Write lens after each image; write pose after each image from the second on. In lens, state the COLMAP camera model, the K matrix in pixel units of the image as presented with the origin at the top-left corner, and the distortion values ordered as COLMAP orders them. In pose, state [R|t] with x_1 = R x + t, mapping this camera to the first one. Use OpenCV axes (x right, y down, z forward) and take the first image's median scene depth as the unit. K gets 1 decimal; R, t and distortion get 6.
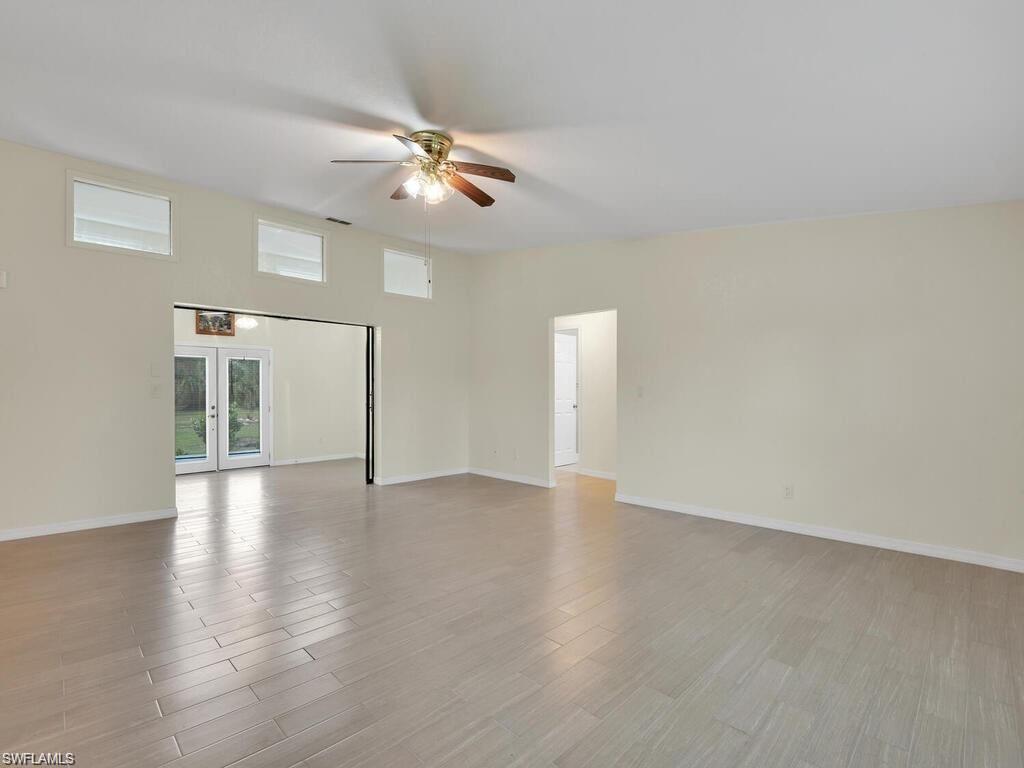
lens RADIAL K [[475.1, 0, 516.6], [0, 475.1, 386.0], [0, 0, 1]] dist [0.048804, -0.010552]
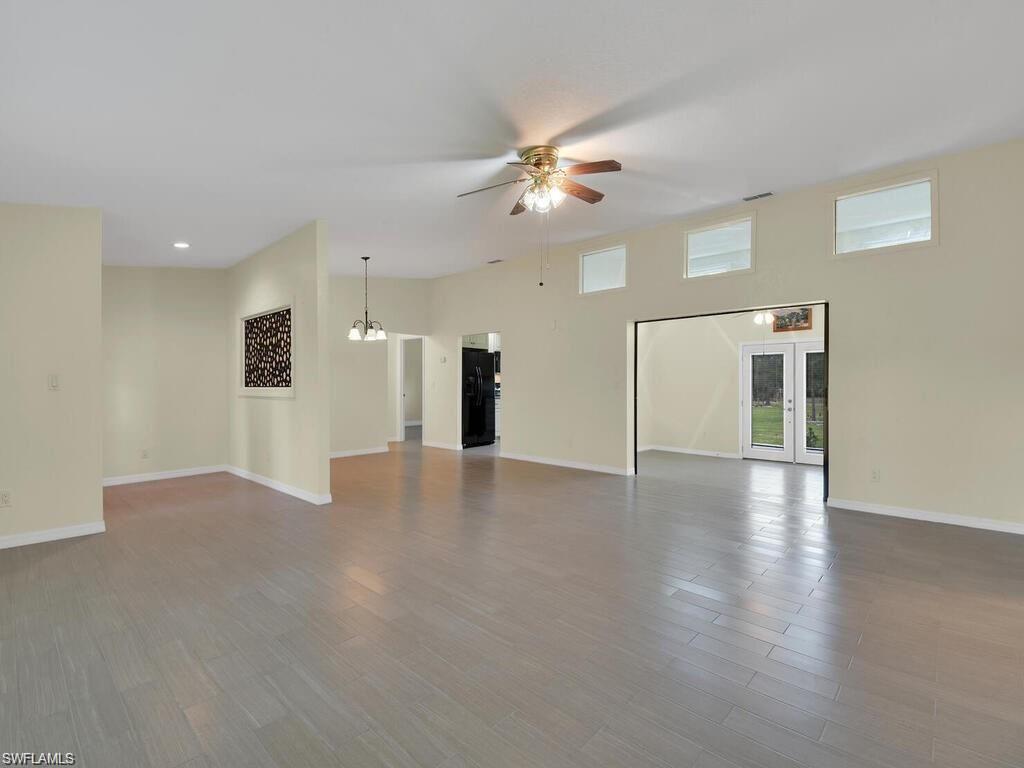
lens RADIAL K [[475.1, 0, 516.6], [0, 475.1, 386.0], [0, 0, 1]] dist [0.048804, -0.010552]
pose [[0.073708, 0.003759, -0.997273, 0.356497], [0.002293, 0.999990, 0.003939, 0.006698], [0.997277, -0.002577, 0.073698, 0.340594]]
